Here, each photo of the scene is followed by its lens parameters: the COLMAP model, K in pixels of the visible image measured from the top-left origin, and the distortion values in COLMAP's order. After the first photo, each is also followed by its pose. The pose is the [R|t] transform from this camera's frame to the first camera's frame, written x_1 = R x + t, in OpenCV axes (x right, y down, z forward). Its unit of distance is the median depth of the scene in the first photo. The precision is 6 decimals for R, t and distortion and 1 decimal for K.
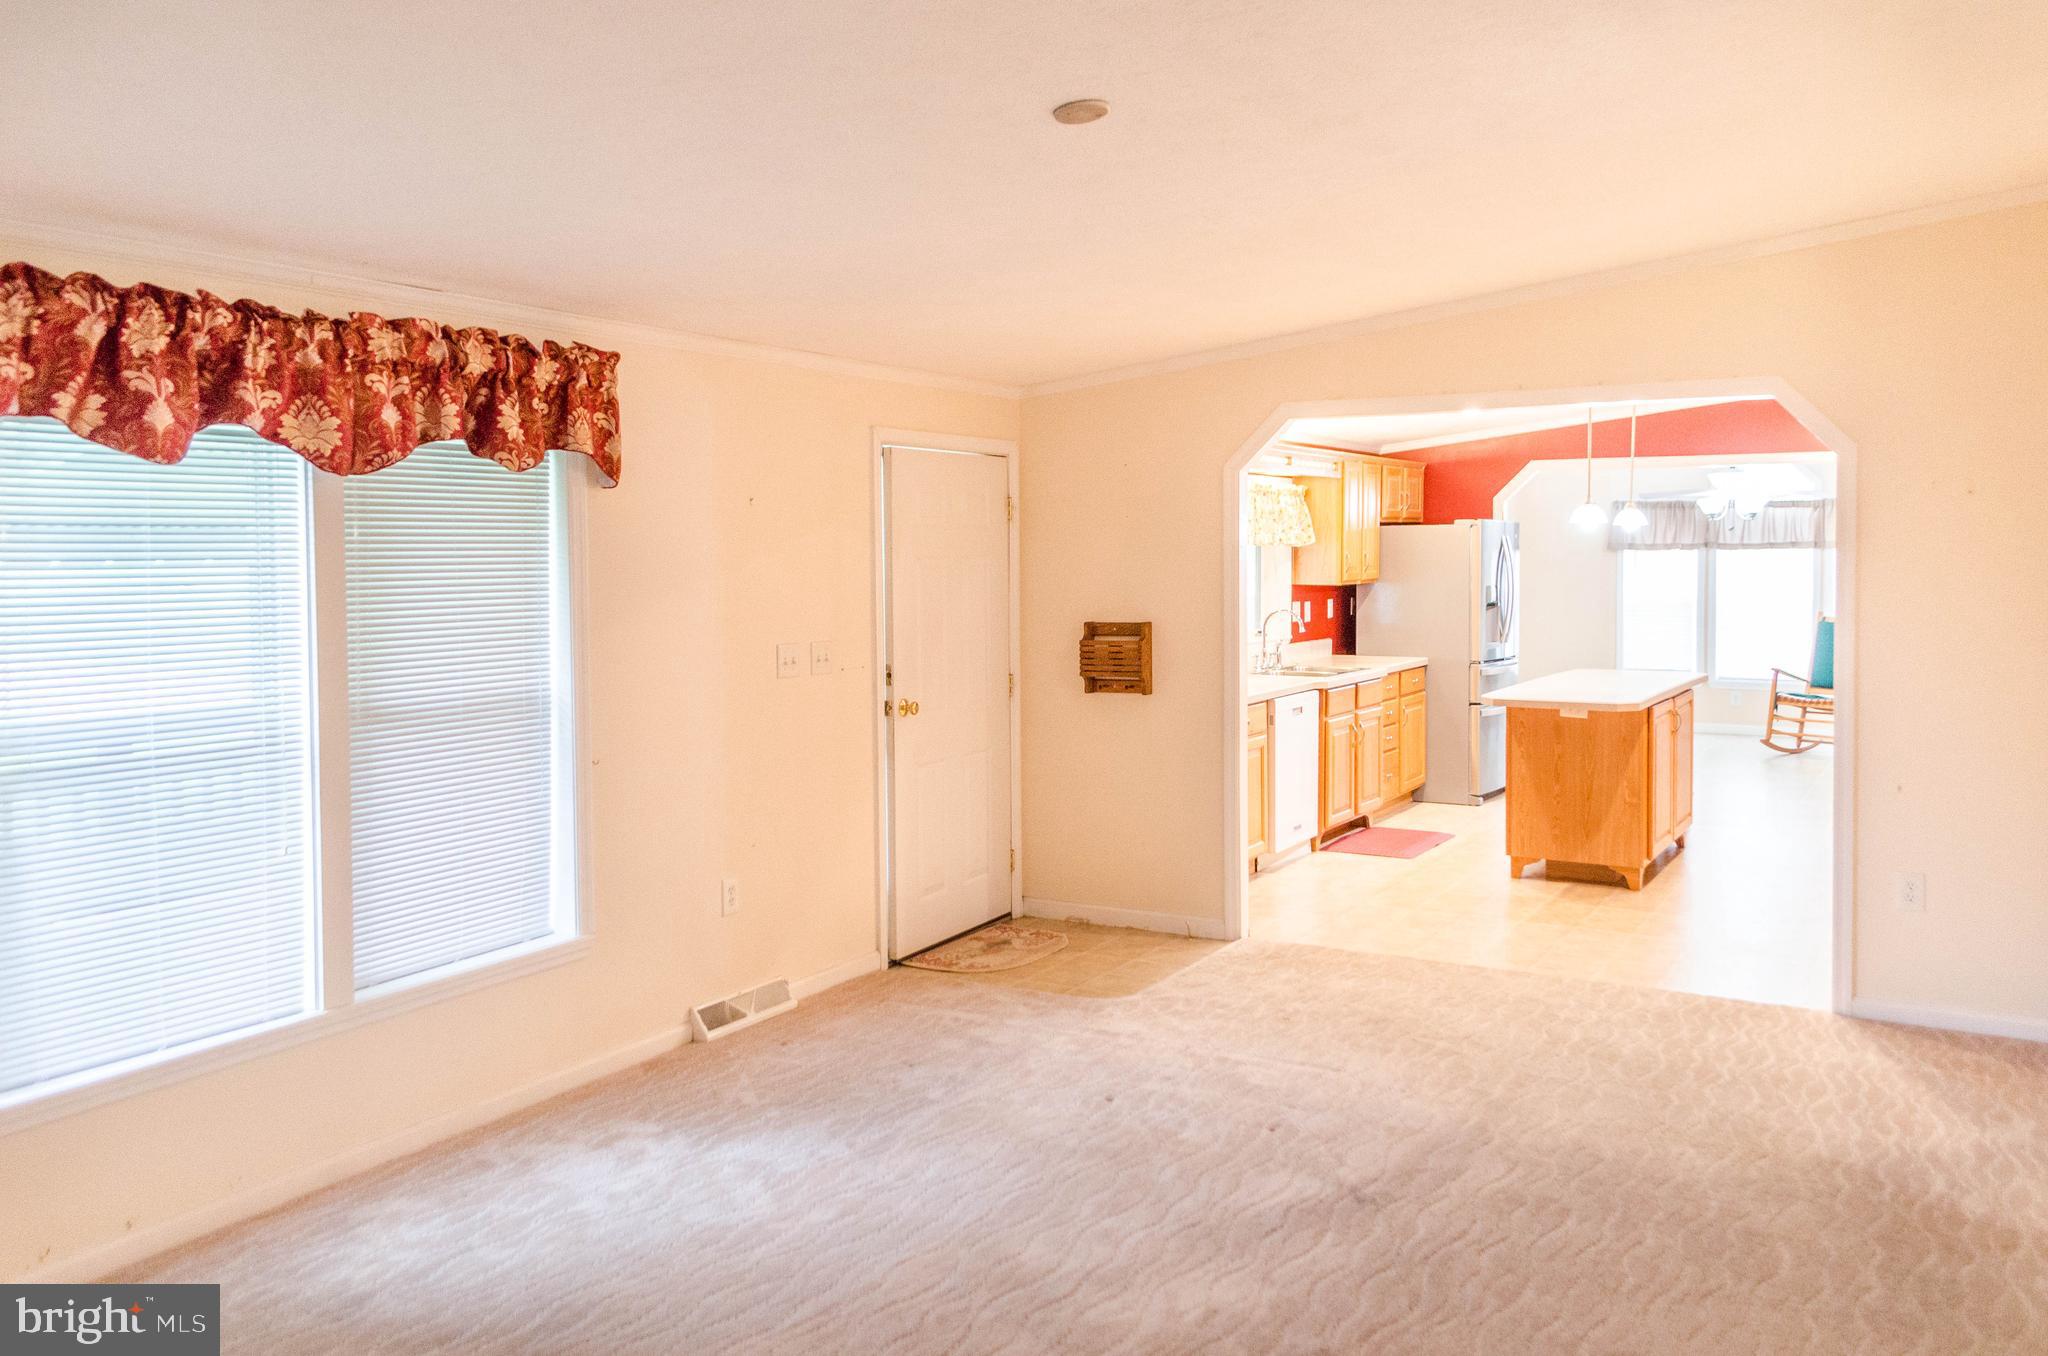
lens RADIAL K [[1603.7, 0, 1024.0], [0, 1603.7, 678.0], [0, 0, 1]] dist [0.014216, 0.005350]
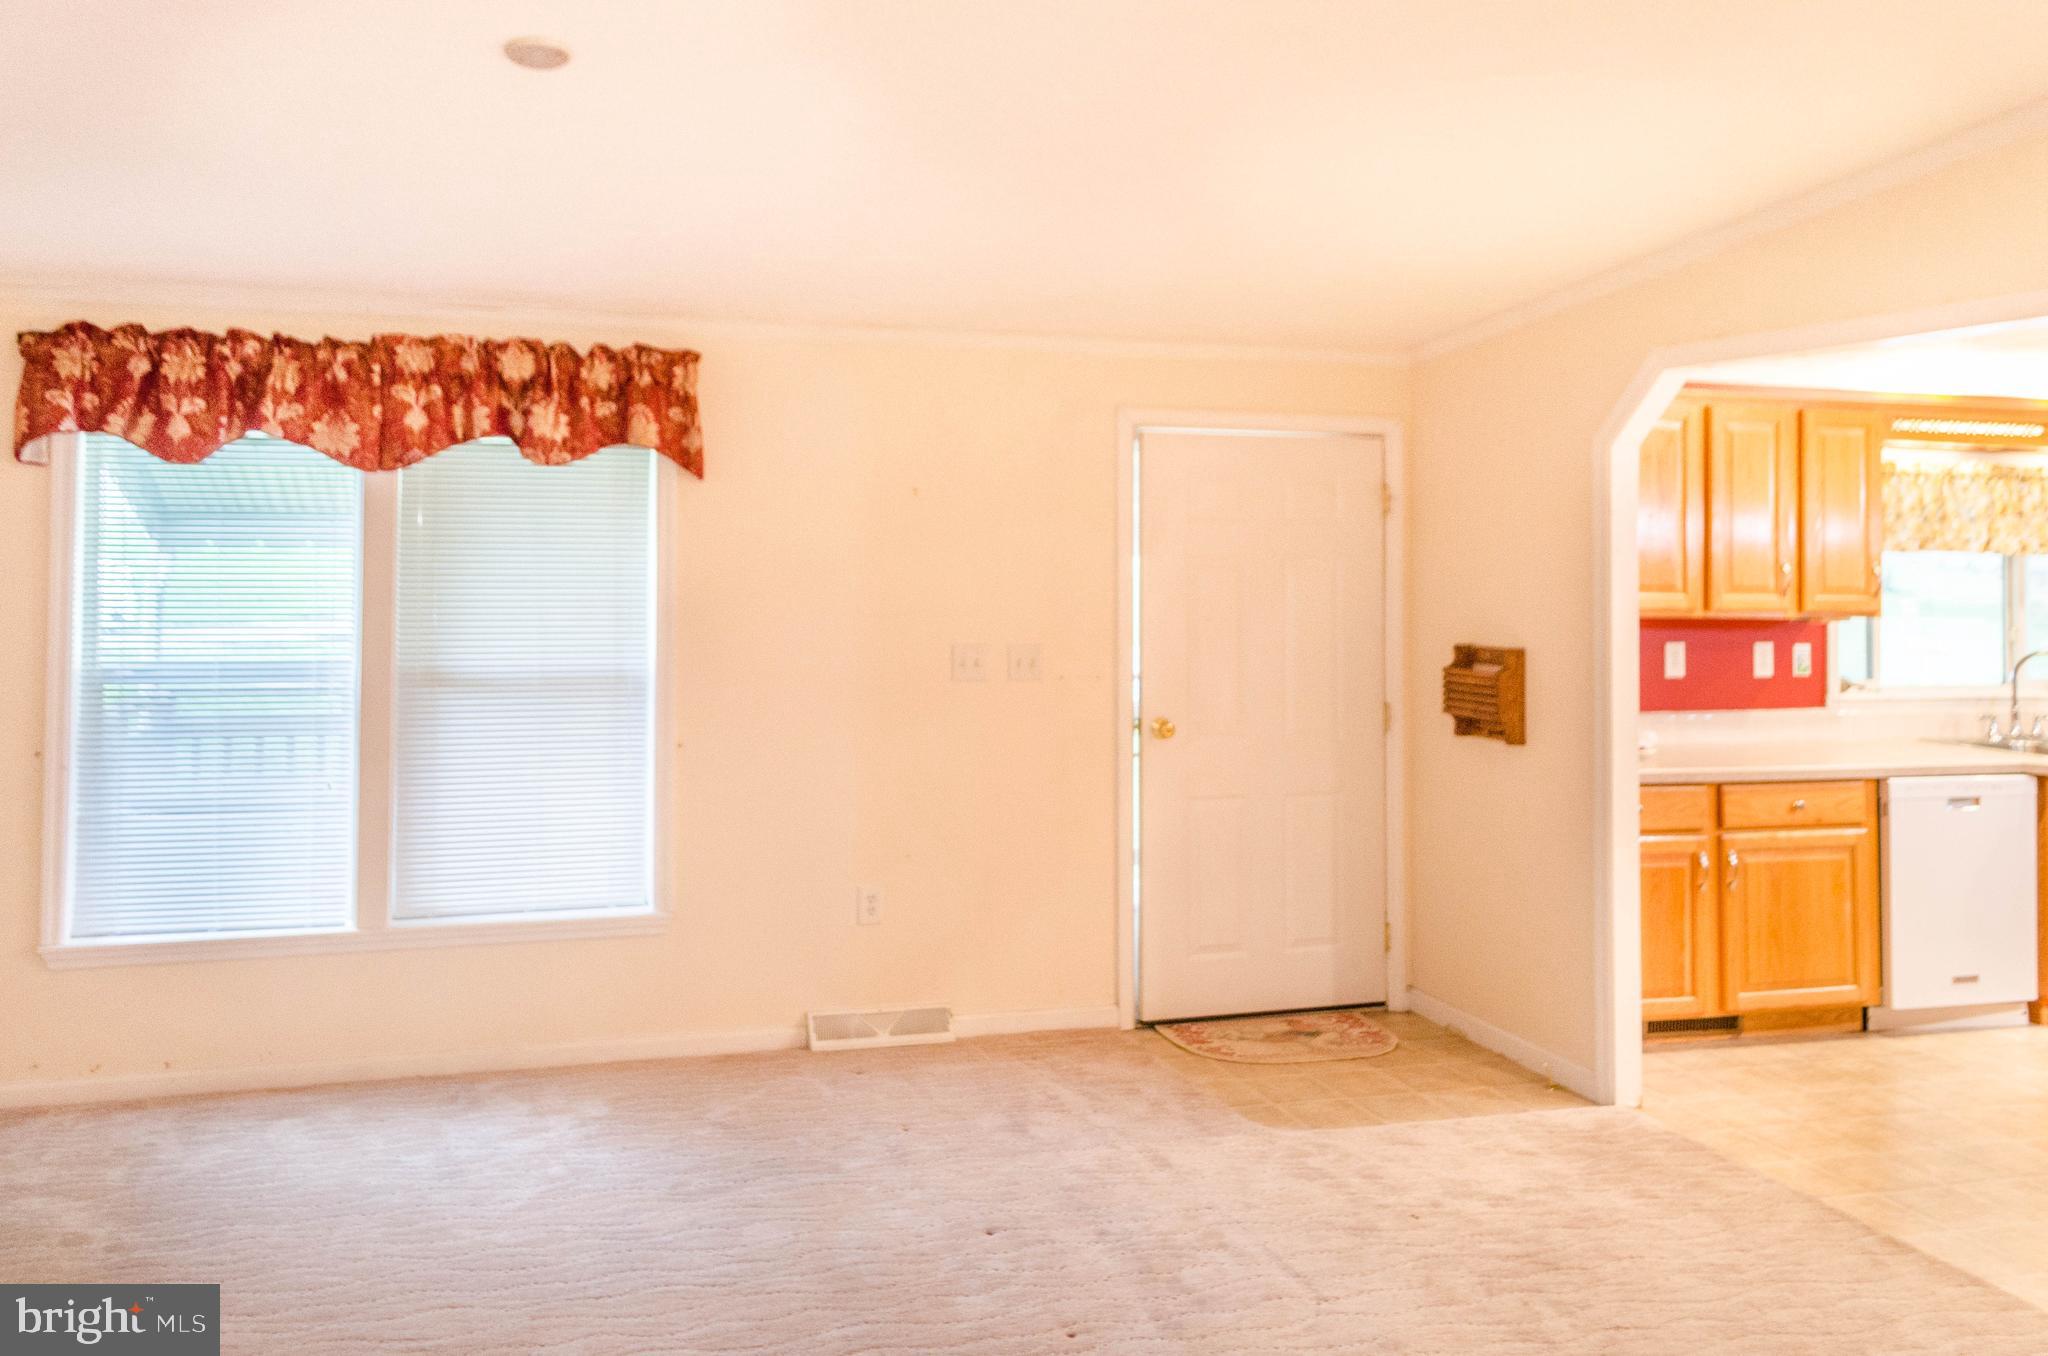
lens RADIAL K [[1646.6, 0, 1026.9], [0, 1646.6, 541.8], [0, 0, 1]] dist [0.007388, 0.002079]
pose [[0.717388, 0.017896, -0.696444, 0.703100], [-0.073738, 0.996005, -0.050362, -0.045467], [0.692761, 0.087483, 0.715842, 0.434427]]
